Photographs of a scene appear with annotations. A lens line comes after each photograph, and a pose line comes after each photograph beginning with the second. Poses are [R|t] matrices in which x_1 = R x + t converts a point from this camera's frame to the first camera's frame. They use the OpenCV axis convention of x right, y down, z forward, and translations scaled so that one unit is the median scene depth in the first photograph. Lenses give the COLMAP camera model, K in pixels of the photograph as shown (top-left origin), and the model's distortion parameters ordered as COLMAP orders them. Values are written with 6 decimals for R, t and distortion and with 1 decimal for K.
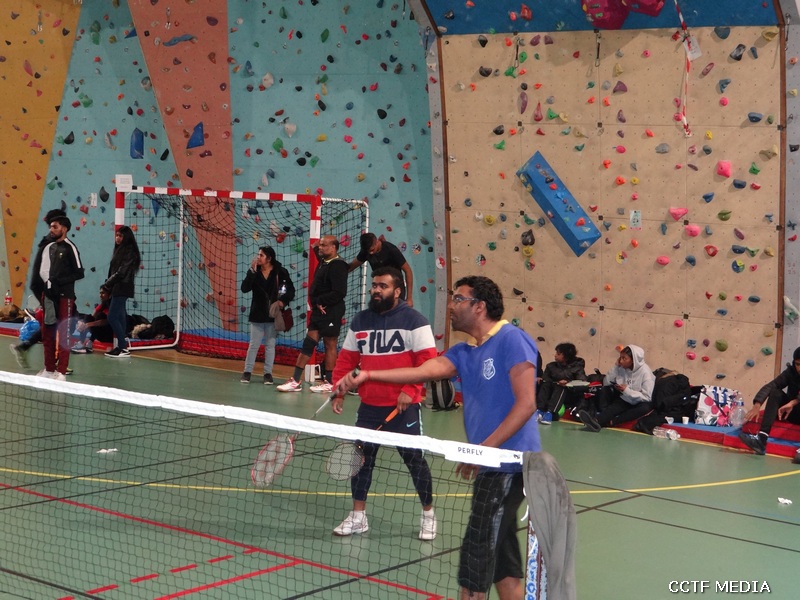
lens RADIAL K [[1419.9, 0, 400.0], [0, 1419.9, 300.0], [0, 0, 1]] dist [0.015315, 0.035173]
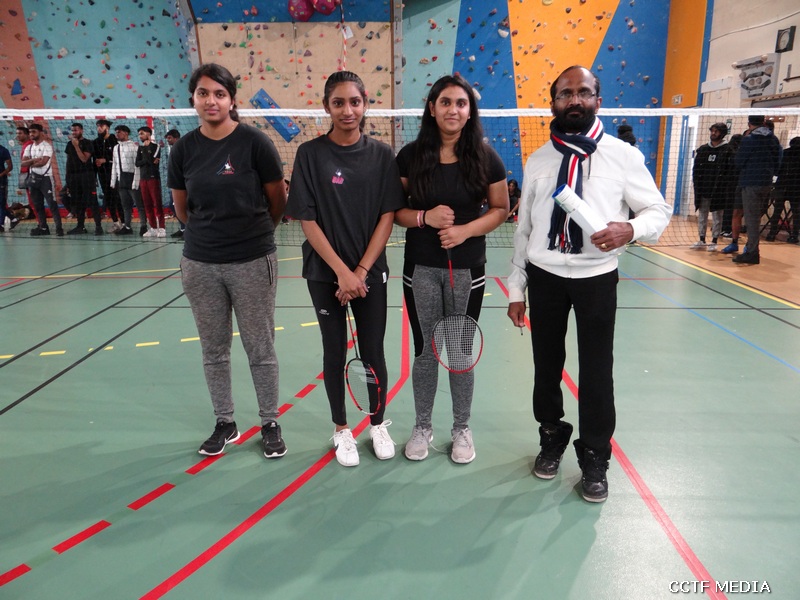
lens RADIAL K [[624.3, 0, 400.0], [0, 624.3, 300.0], [0, 0, 1]] dist [-0.008930, -0.001110]
pose [[0.808479, -0.185176, 0.558634, -0.277796], [0.089383, 0.976833, 0.194442, 0.028737], [-0.581698, -0.107270, 0.806301, 0.170900]]
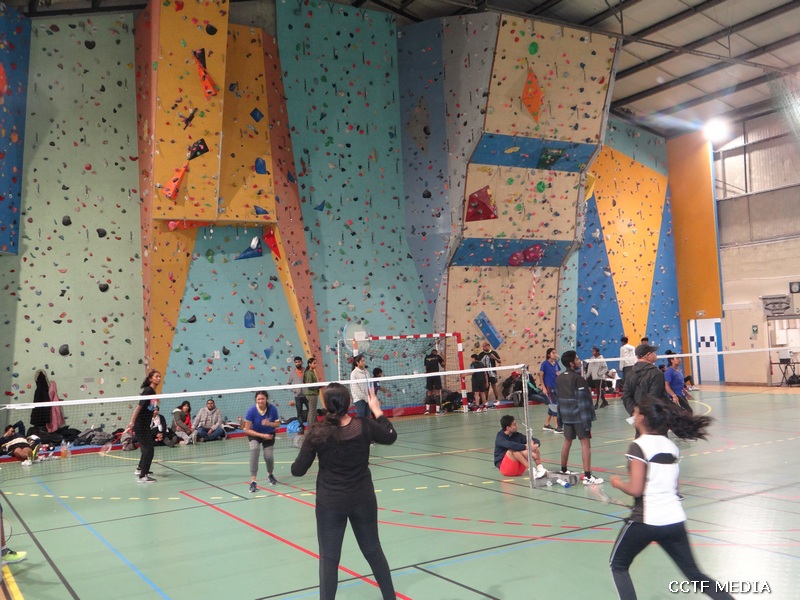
lens RADIAL K [[812.6, 0, 400.0], [0, 812.6, 300.0], [0, 0, 1]] dist [-0.002518, -0.005104]
pose [[0.380751, -0.019659, 0.924469, -1.325796], [0.139467, 0.989557, -0.036398, -0.090936], [-0.914099, 0.142792, 0.379517, 0.566480]]
